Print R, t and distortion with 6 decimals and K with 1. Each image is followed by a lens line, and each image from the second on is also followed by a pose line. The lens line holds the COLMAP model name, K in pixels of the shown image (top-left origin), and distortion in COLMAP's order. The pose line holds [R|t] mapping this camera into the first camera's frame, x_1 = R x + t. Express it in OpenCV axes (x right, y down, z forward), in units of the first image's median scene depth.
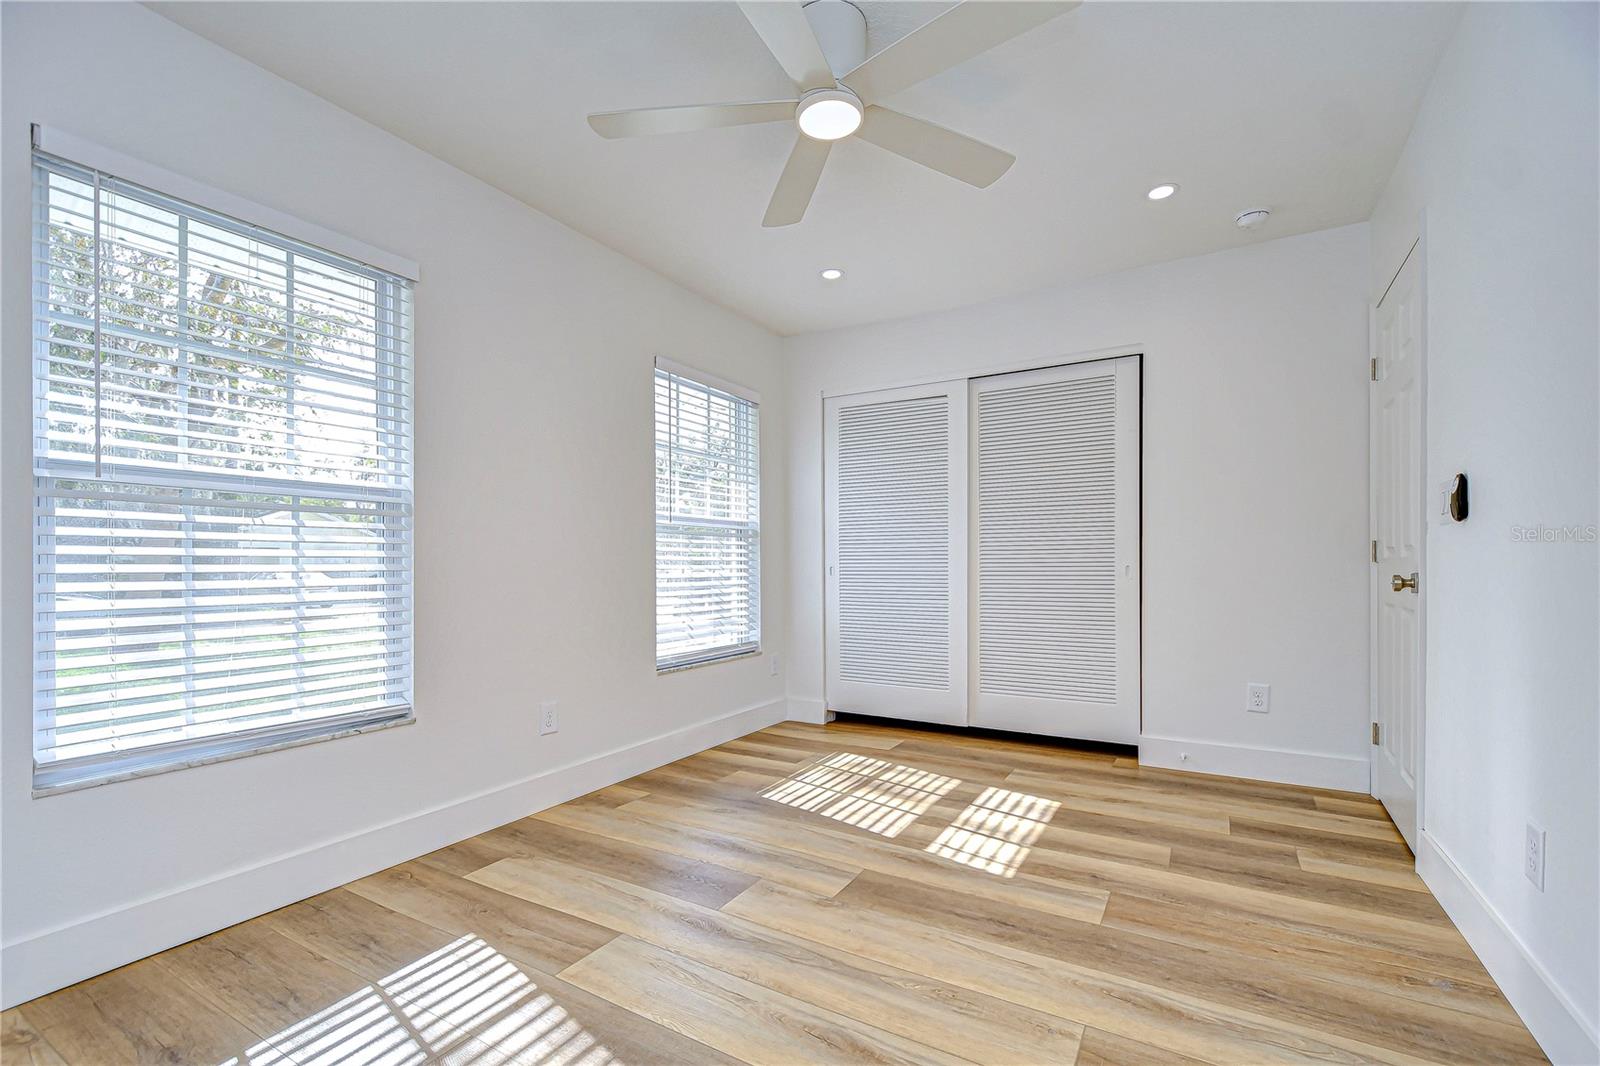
lens RADIAL K [[695.4, 0, 800.3], [0, 695.4, 564.8], [0, 0, 1]] dist [0.003716, -0.000788]
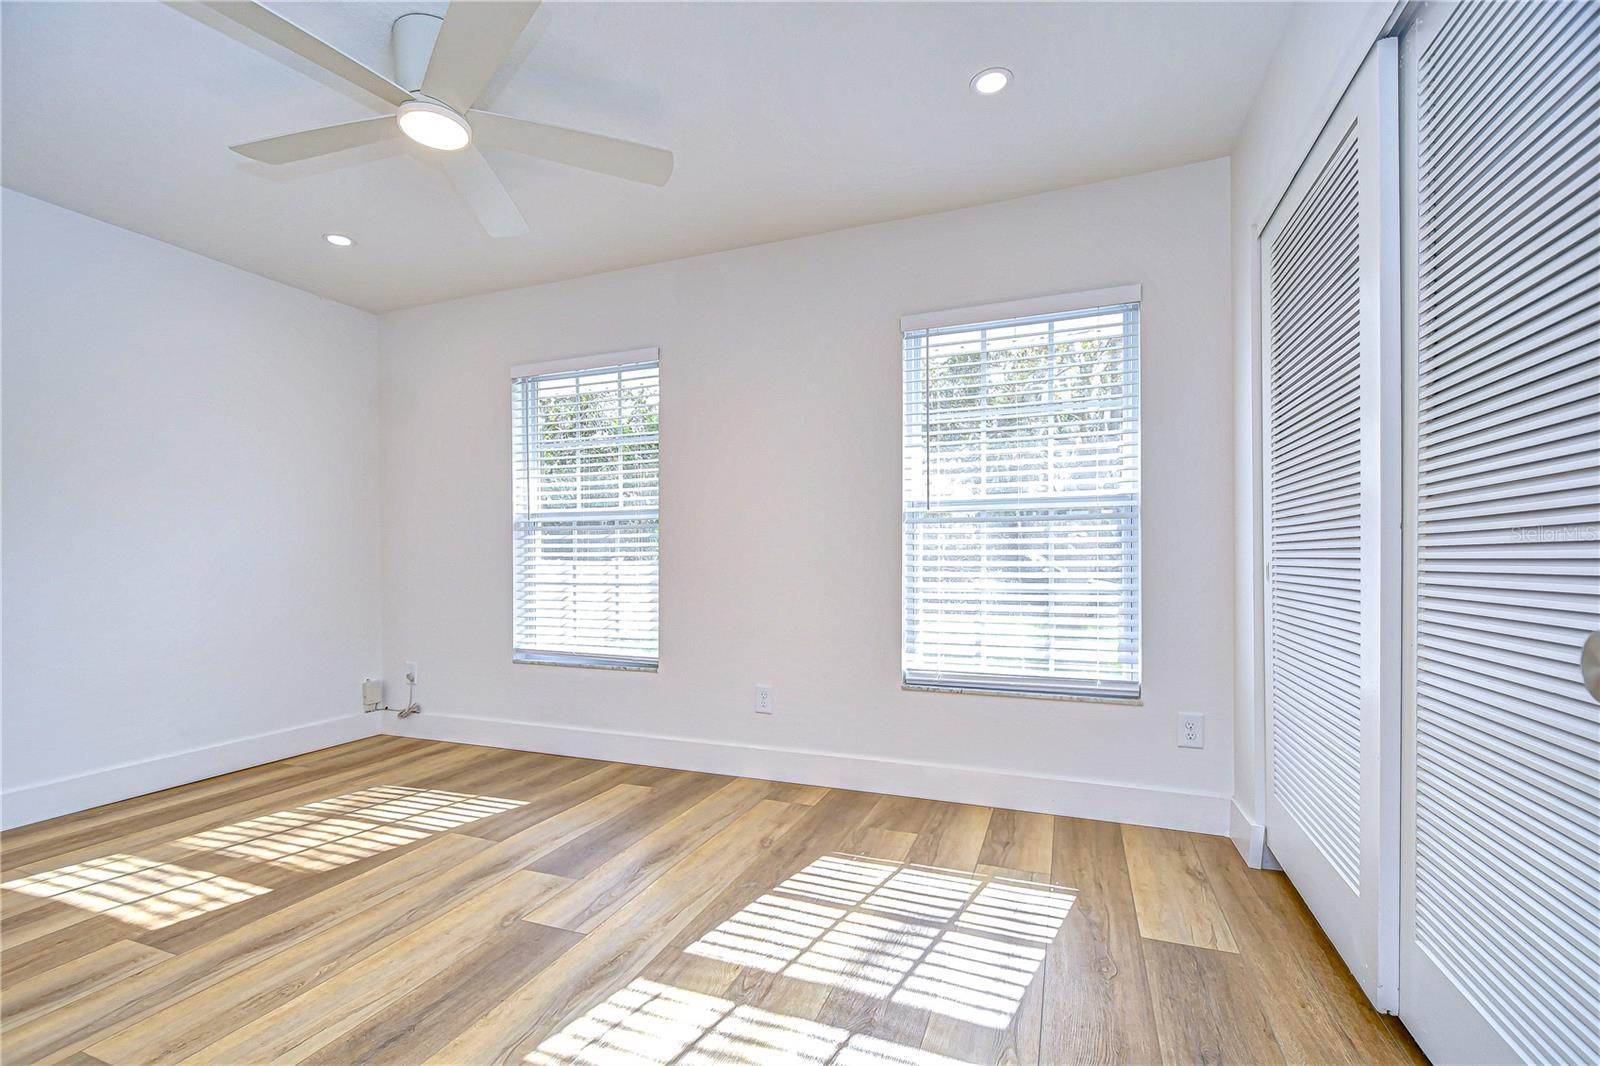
lens RADIAL K [[695.4, 0, 800.3], [0, 695.4, 564.8], [0, 0, 1]] dist [0.003716, -0.000788]
pose [[0.162428, 0.012800, -0.986637, 0.765203], [0.005966, 0.999885, 0.013954, -0.010274], [0.986702, -0.008153, 0.162333, 0.905491]]
